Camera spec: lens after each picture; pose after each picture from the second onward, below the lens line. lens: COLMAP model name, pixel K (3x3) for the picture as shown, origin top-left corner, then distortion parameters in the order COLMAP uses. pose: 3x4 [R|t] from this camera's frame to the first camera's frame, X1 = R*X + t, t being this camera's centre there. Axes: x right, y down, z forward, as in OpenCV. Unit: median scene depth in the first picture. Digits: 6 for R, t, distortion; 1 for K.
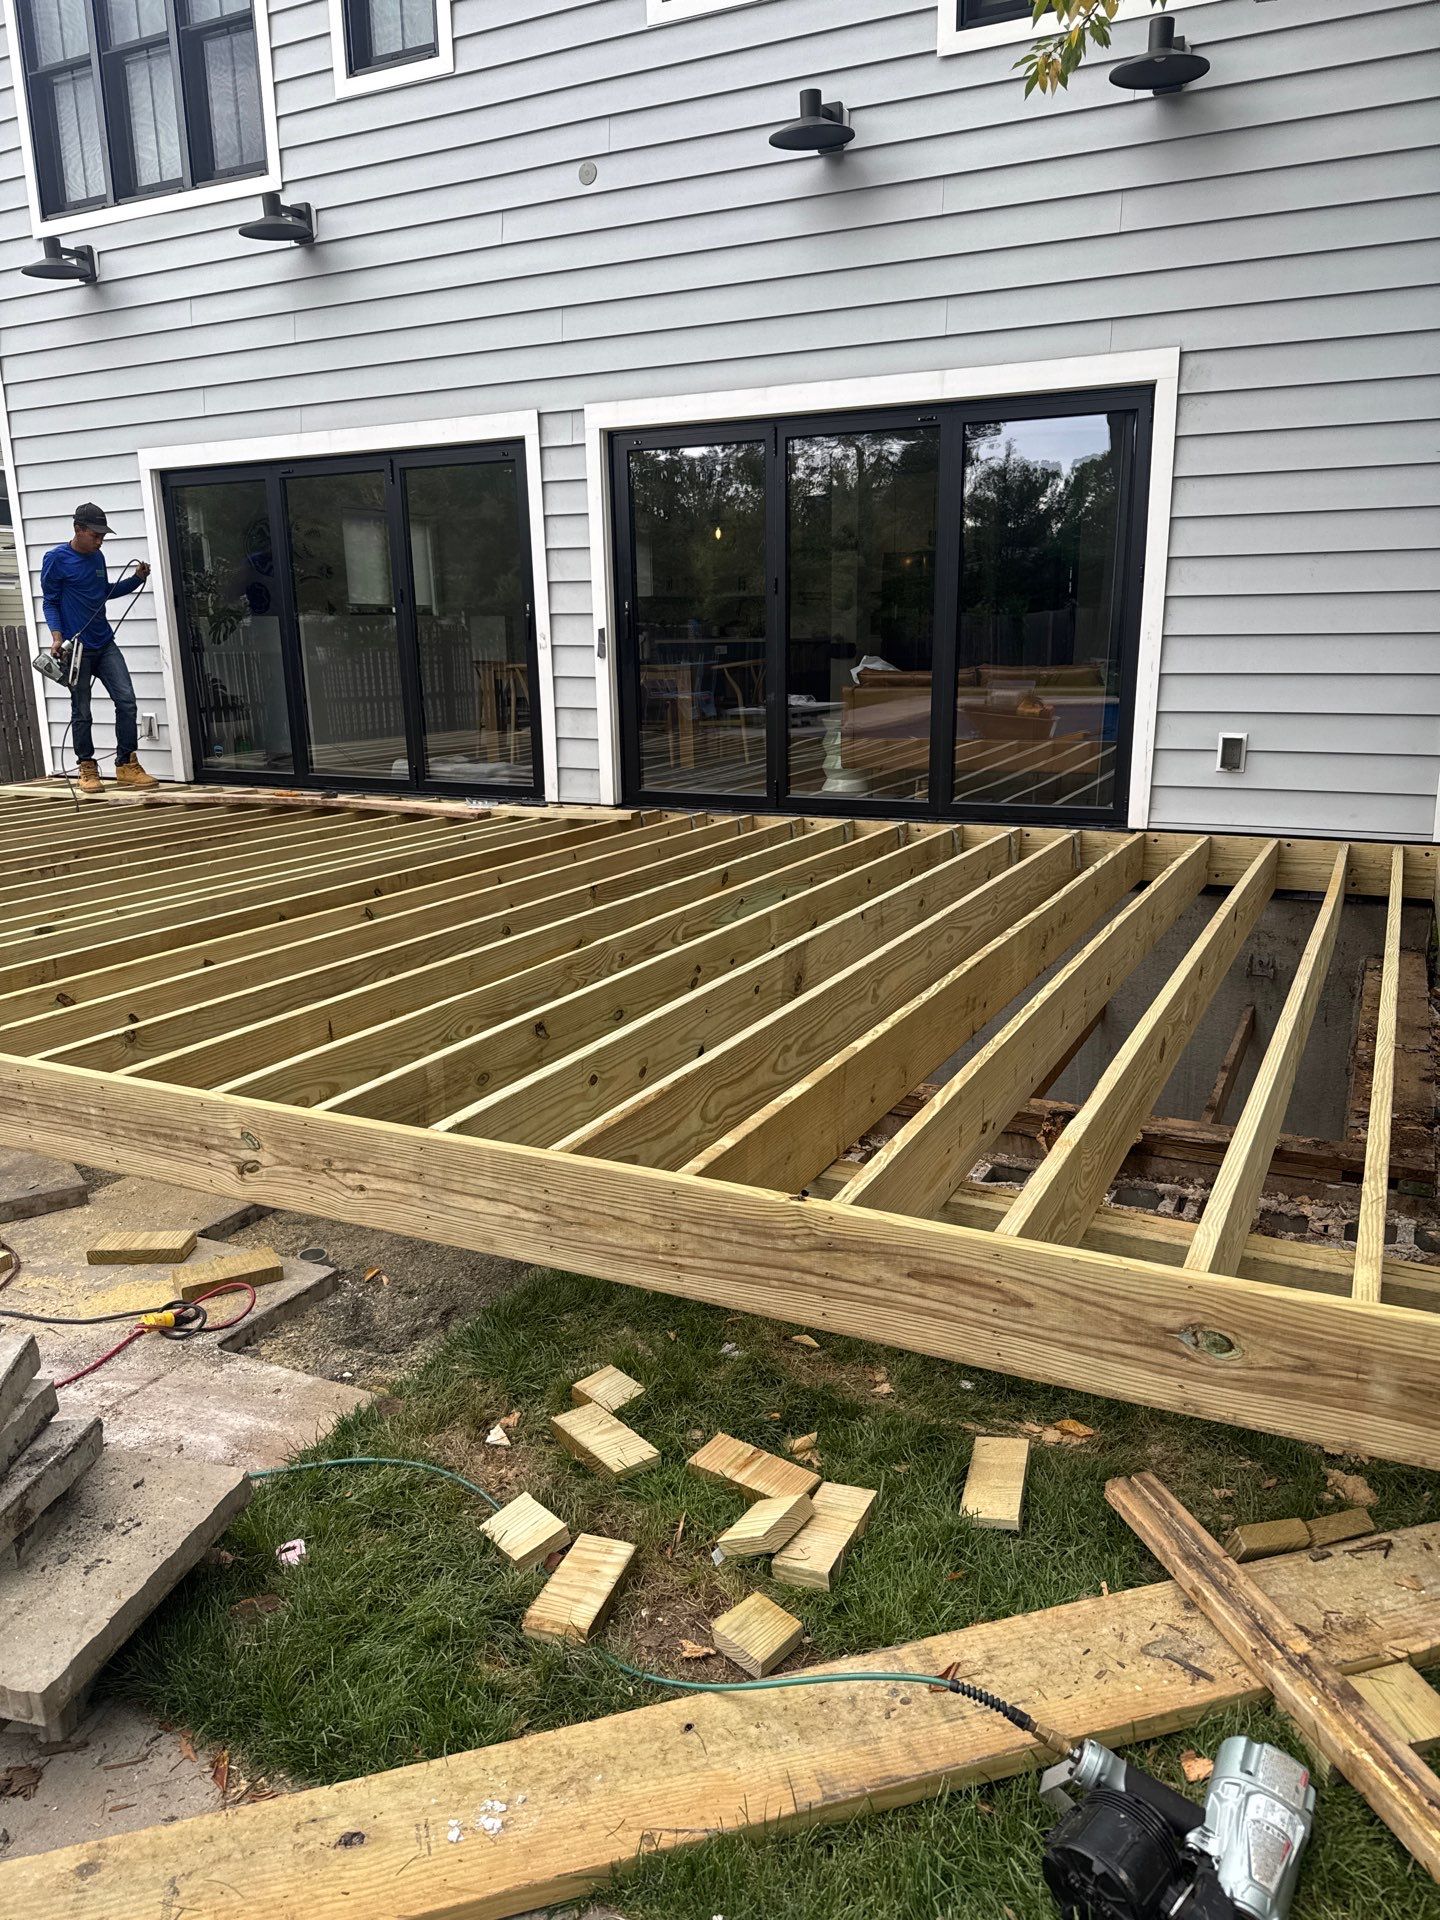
lens RADIAL K [[1317.9, 0, 768.2], [0, 1317.9, 960.4], [0, 0, 1]] dist [-0.001274, -0.007196]
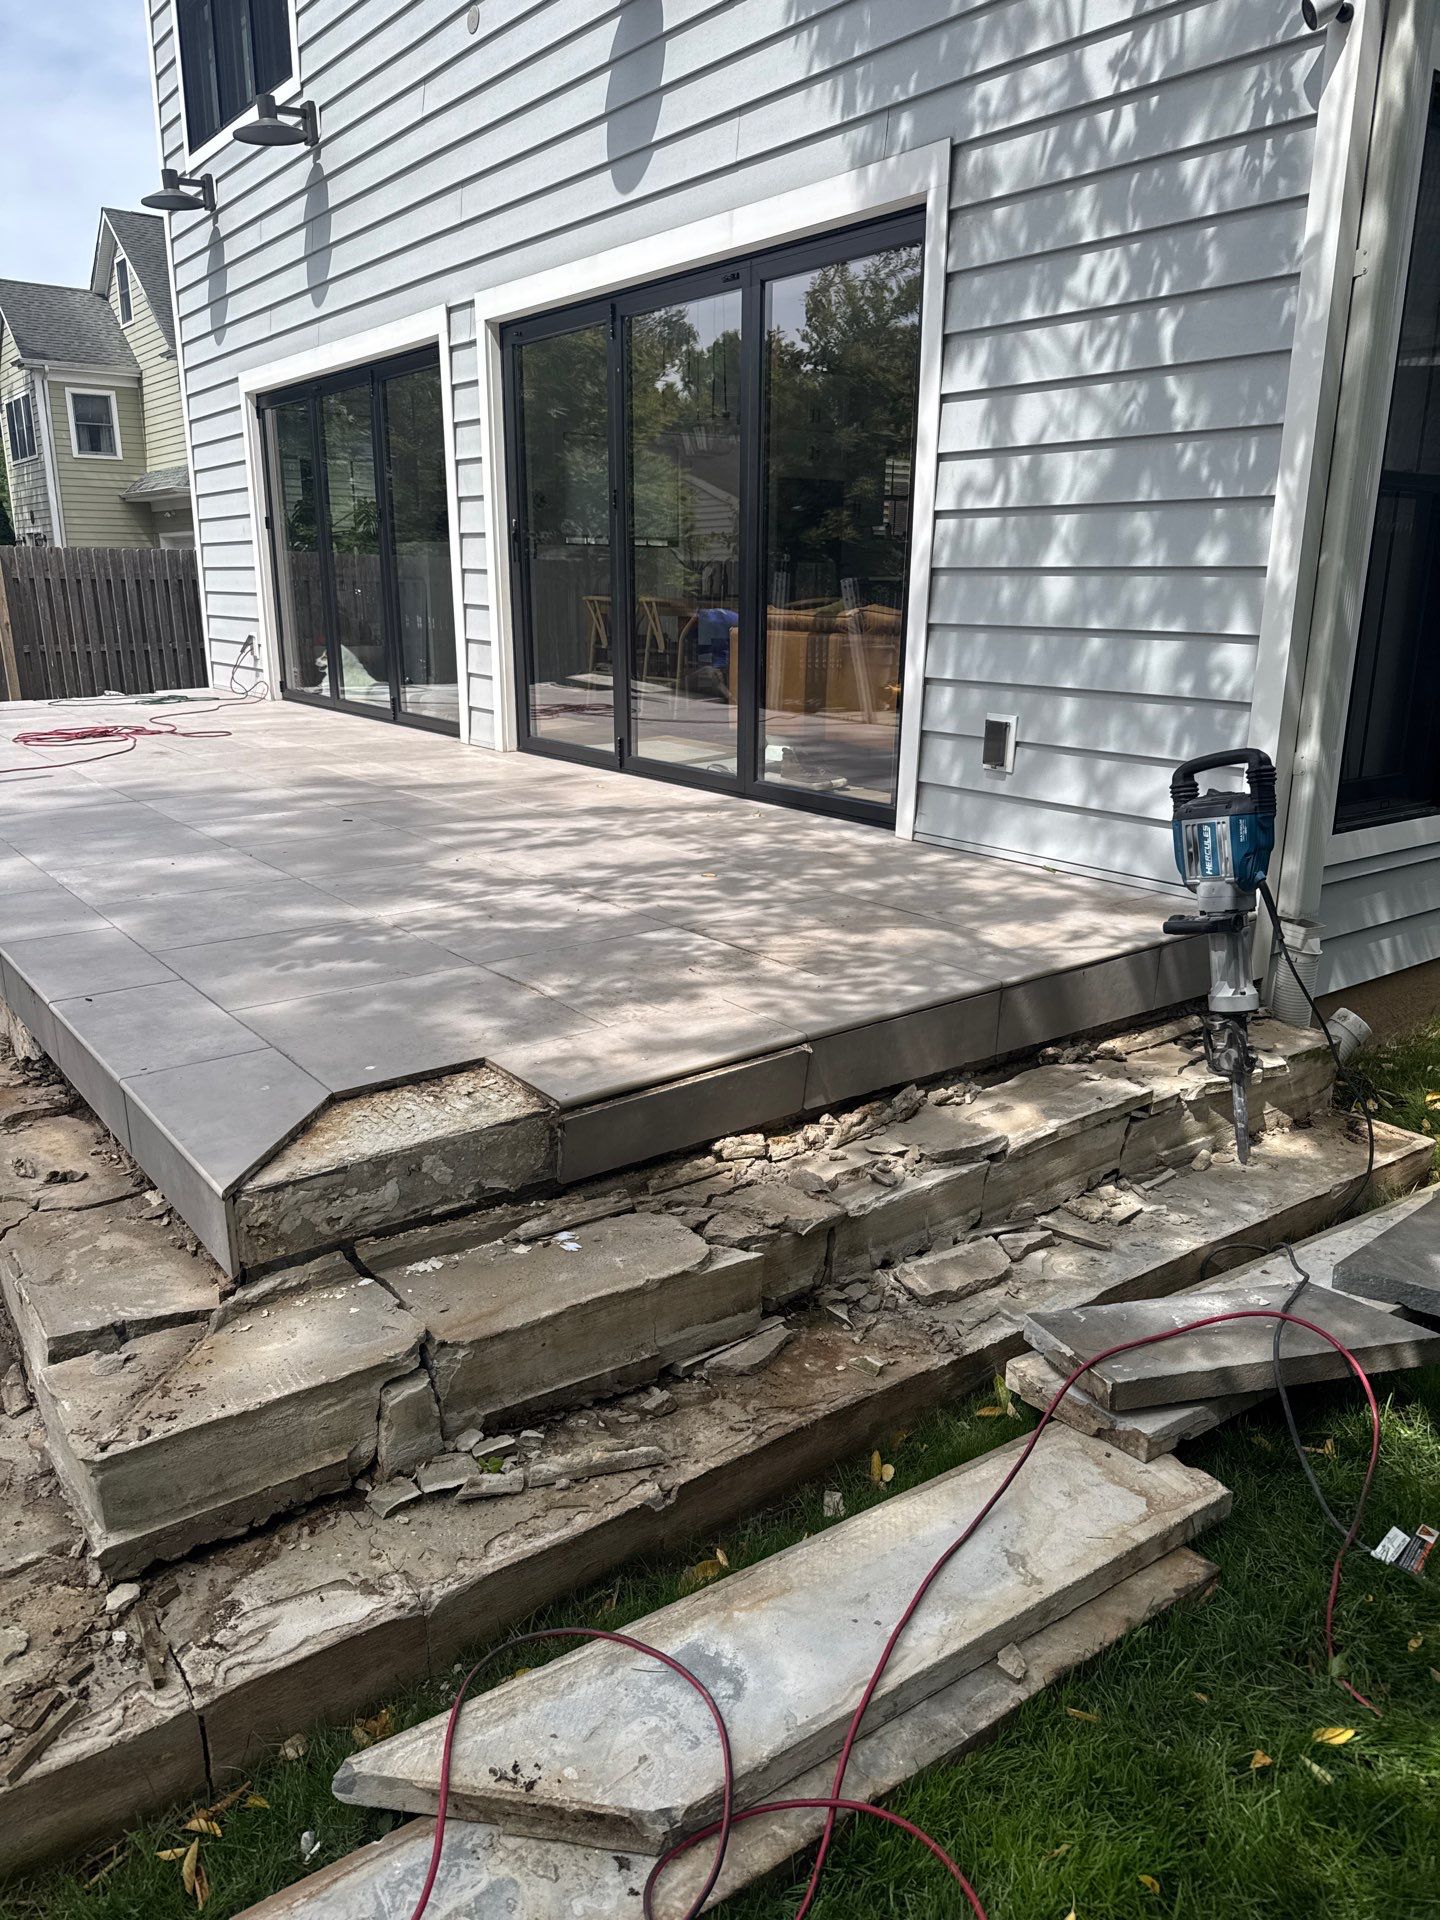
lens RADIAL K [[1368.2, 0, 714.4], [0, 1368.2, 971.1], [0, 0, 1]] dist [0.007252, -0.015790]
pose [[0.879851, 0.147777, -0.451691, 0.451786], [-0.131031, 0.989020, 0.068336, -0.054775], [0.456830, -0.000940, 0.889554, 0.243335]]
